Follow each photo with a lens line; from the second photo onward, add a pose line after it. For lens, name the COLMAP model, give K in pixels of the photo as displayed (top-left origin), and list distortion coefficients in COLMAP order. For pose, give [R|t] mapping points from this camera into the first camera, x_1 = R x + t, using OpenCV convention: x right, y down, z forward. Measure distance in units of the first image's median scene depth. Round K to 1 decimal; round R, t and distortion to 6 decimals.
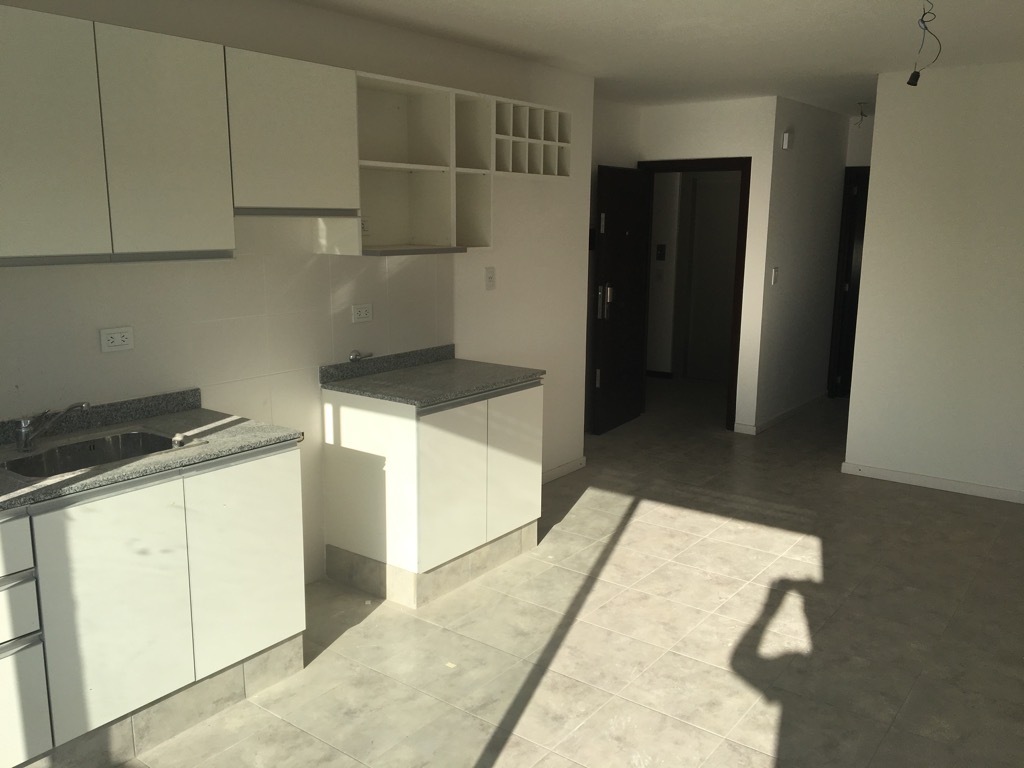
lens RADIAL K [[857.0, 0, 512.0], [0, 857.0, 384.0], [0, 0, 1]] dist [0.057534, -0.018991]
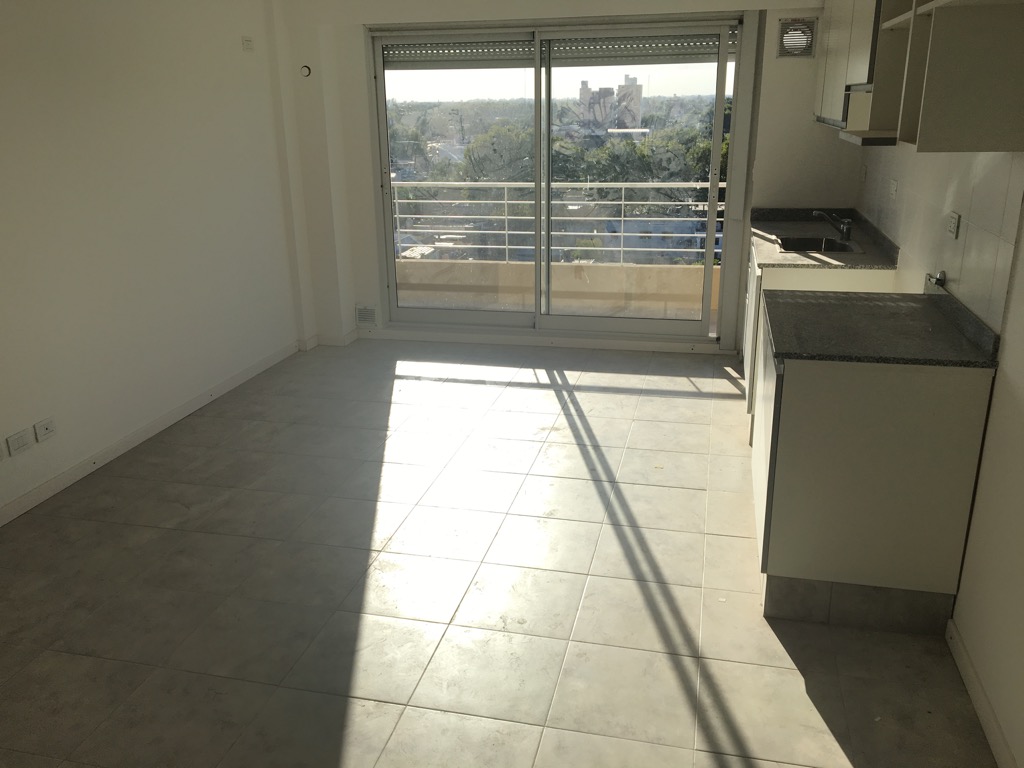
lens RADIAL K [[857.0, 0, 512.0], [0, 857.0, 384.0], [0, 0, 1]] dist [0.057534, -0.018991]
pose [[-0.914542, 0.133823, -0.381712, 0.490927], [-0.069144, 0.878074, 0.473503, -0.297239], [0.398537, 0.459431, -0.793782, 1.540233]]
